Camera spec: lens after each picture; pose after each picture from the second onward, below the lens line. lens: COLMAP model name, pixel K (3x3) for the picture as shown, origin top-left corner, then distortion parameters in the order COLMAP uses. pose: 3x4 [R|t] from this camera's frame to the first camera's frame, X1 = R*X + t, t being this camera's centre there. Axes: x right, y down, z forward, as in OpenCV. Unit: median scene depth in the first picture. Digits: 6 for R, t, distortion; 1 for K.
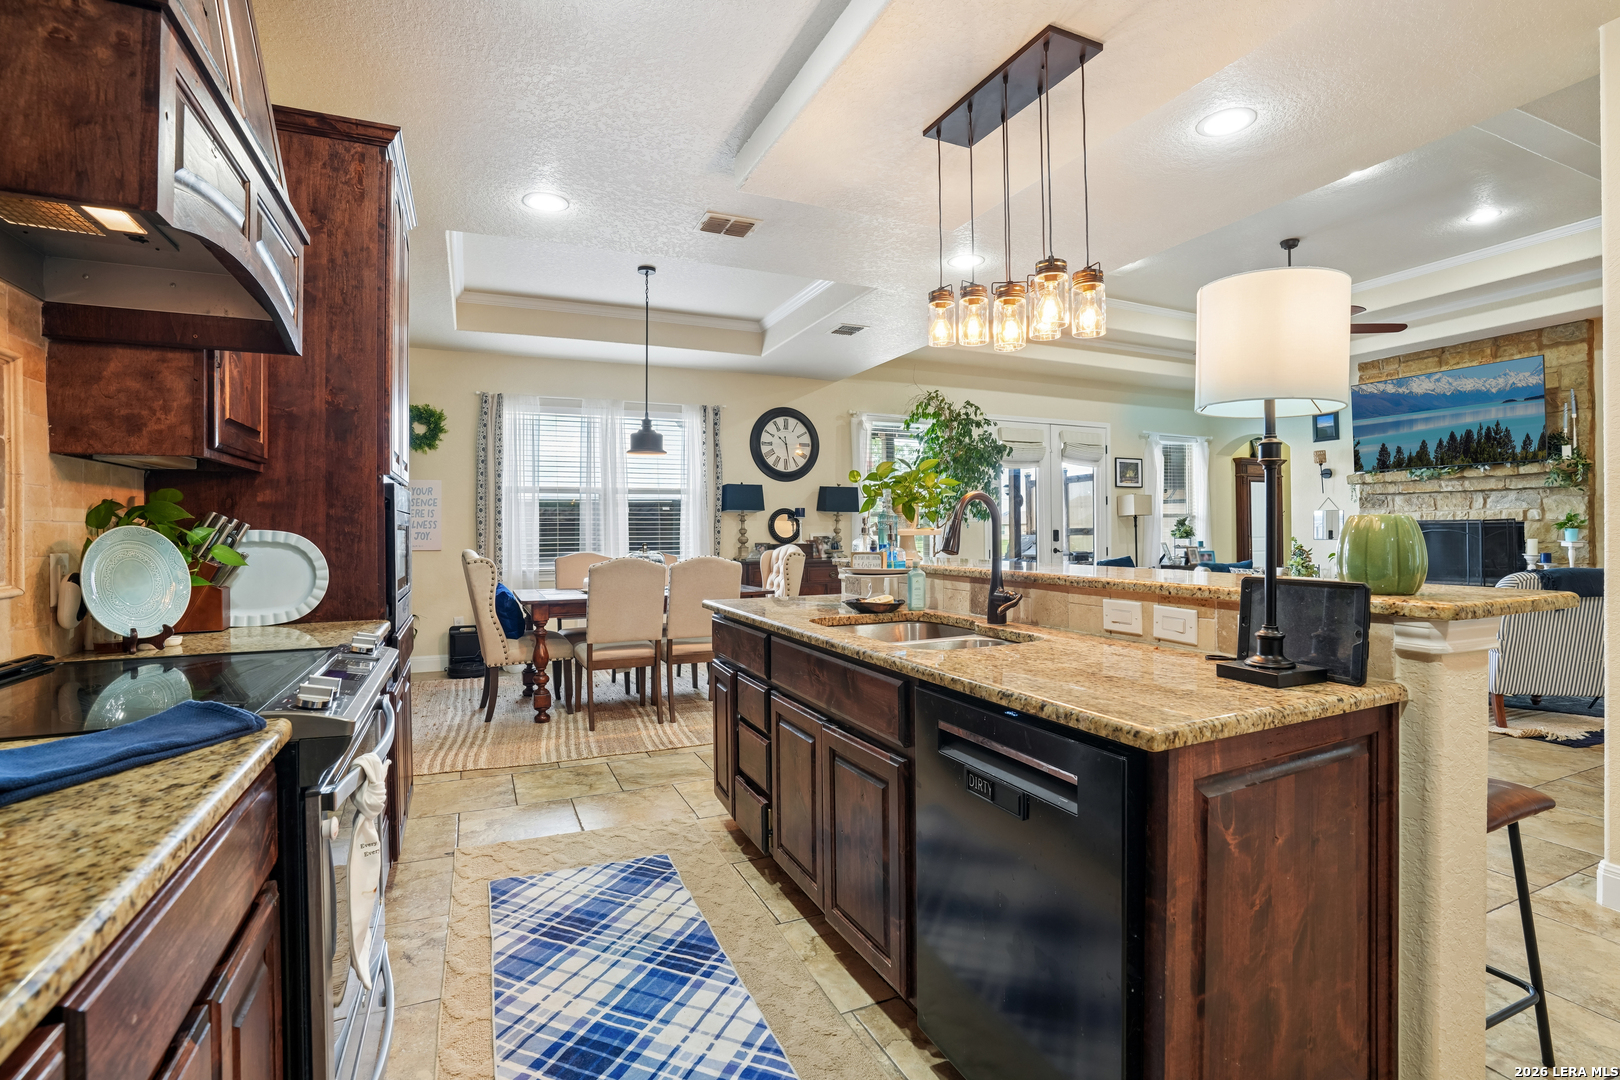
lens RADIAL K [[754.3, 0, 809.2], [0, 754.3, 538.7], [0, 0, 1]] dist [-0.033574, 0.006743]
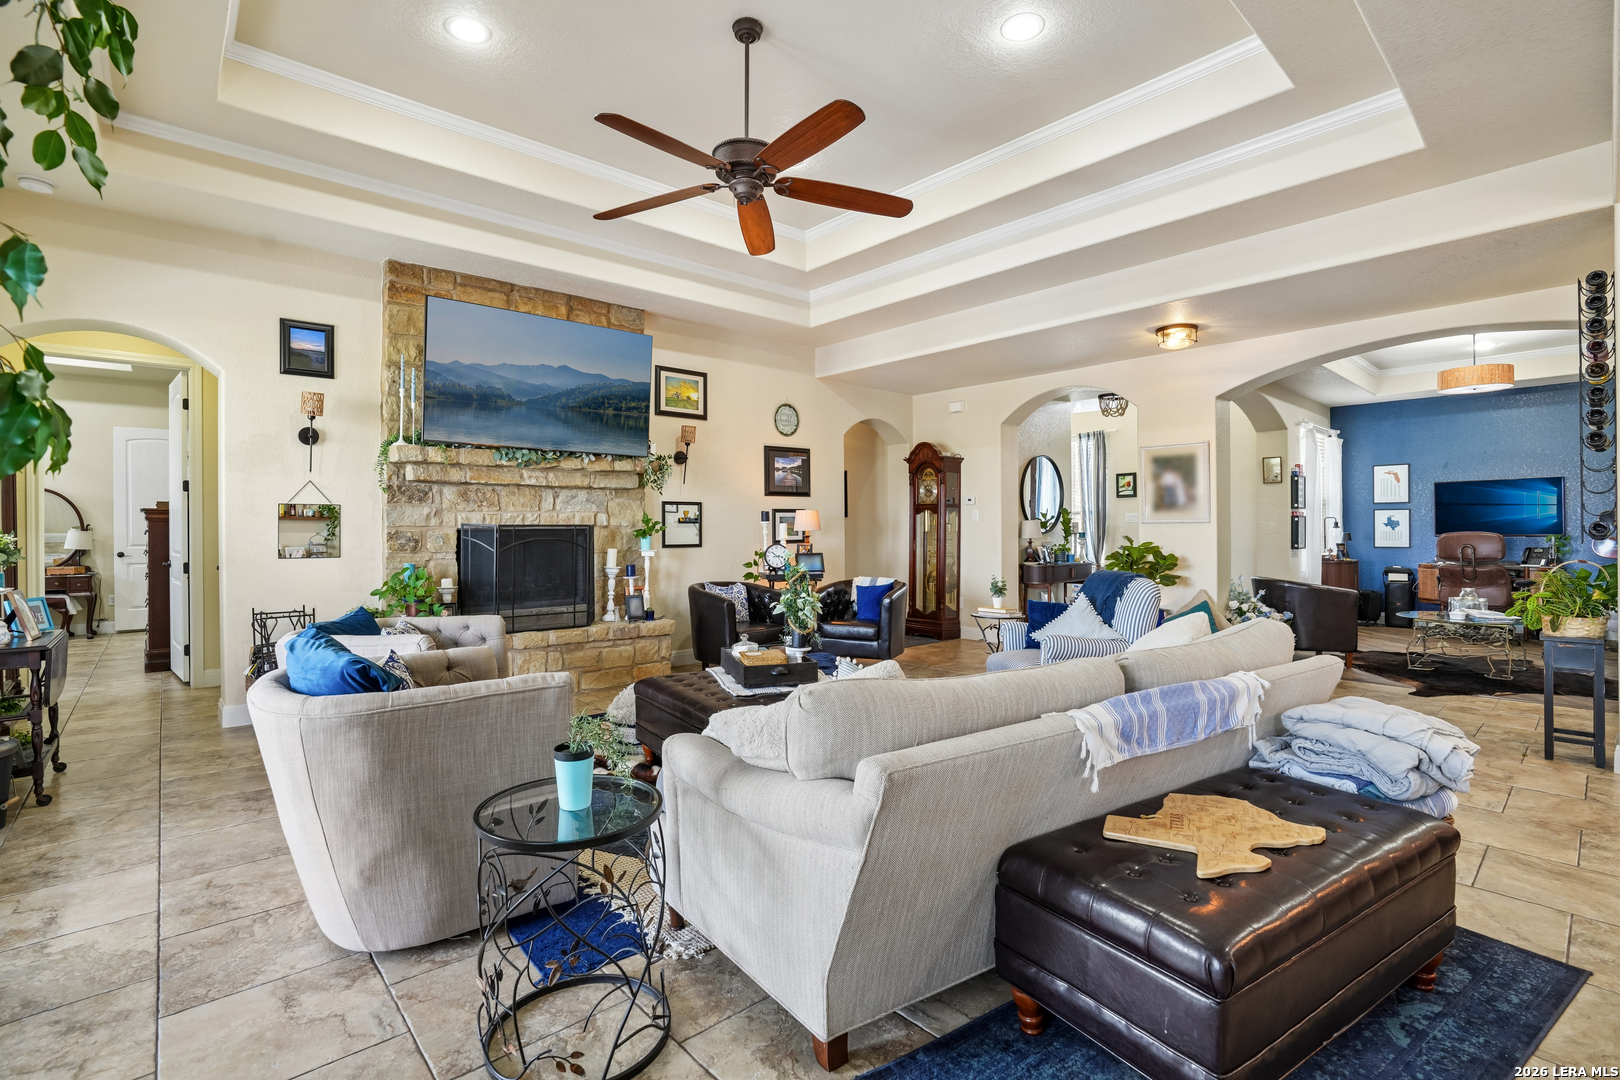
lens RADIAL K [[754.3, 0, 816.4], [0, 754.3, 536.5], [0, 0, 1]] dist [-0.033574, 0.006743]
pose [[-0.299029, 0.006678, 0.954221, 0.084621], [0.023766, 0.999717, 0.000451, -0.007682], [-0.953948, 0.022813, -0.299103, 0.968588]]
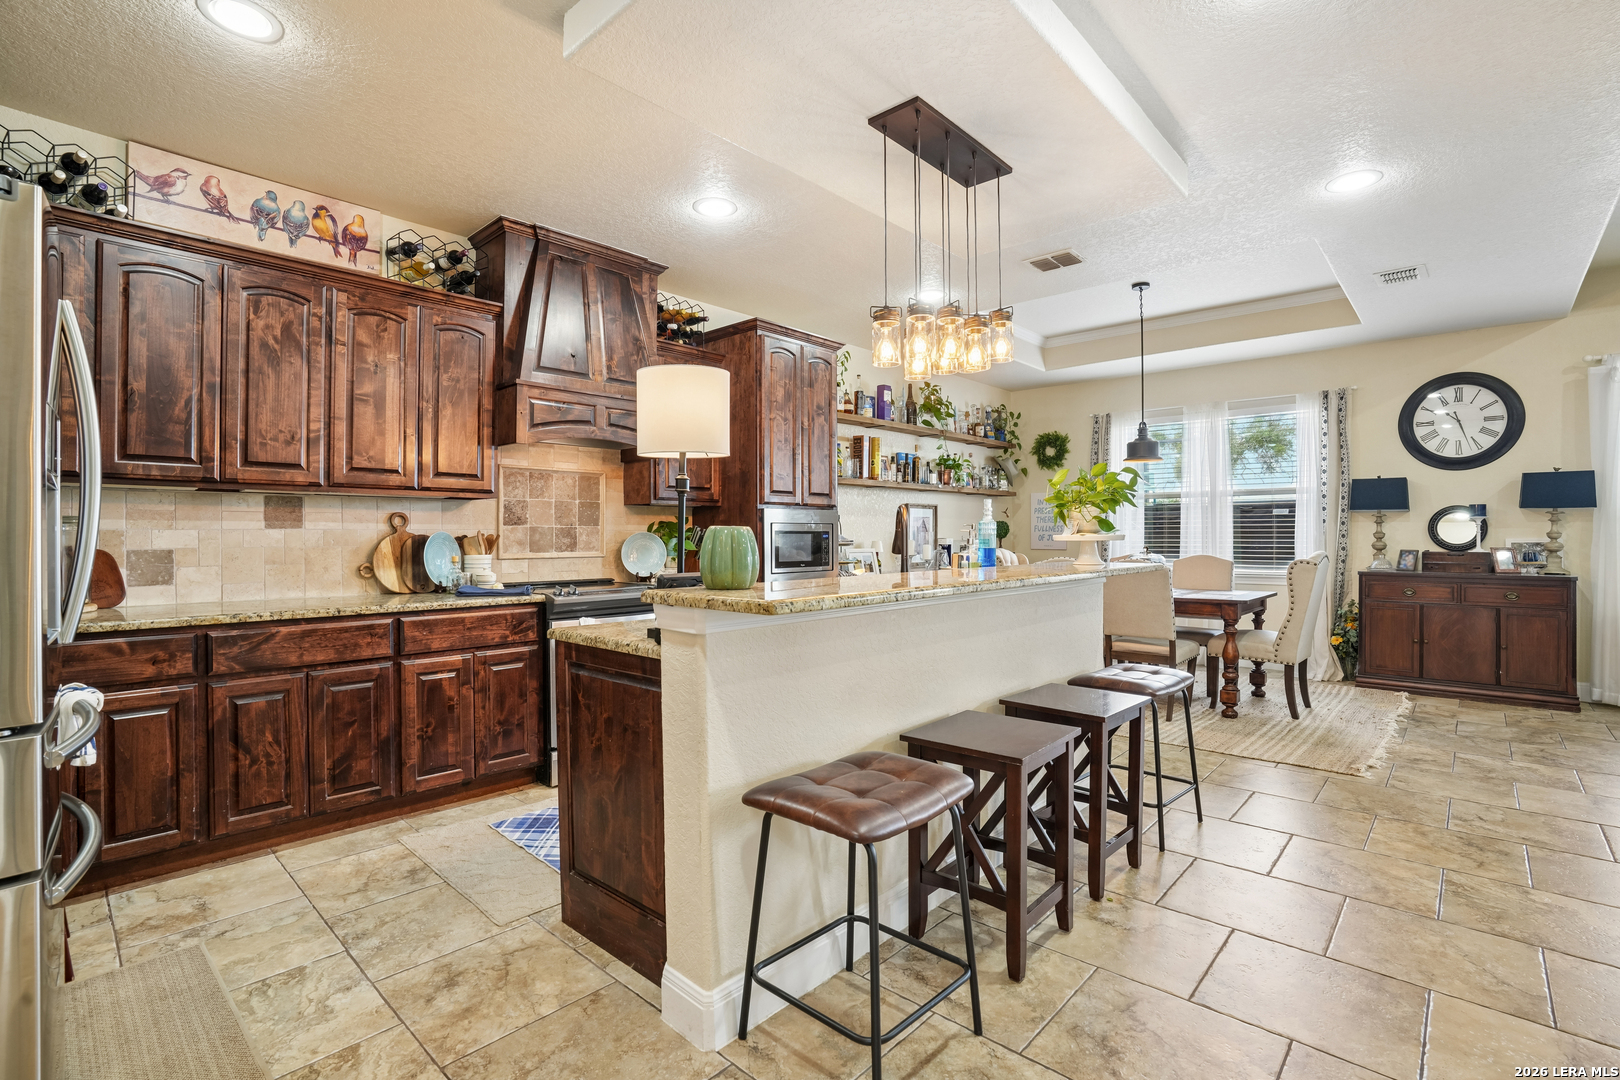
lens RADIAL K [[754.3, 0, 816.3], [0, 754.3, 529.6], [0, 0, 1]] dist [-0.033574, 0.006743]
pose [[0.400501, -0.001706, -0.916295, 0.406134], [-0.012942, 0.999888, -0.007519, -0.002944], [0.916205, 0.014870, 0.400434, 0.123152]]
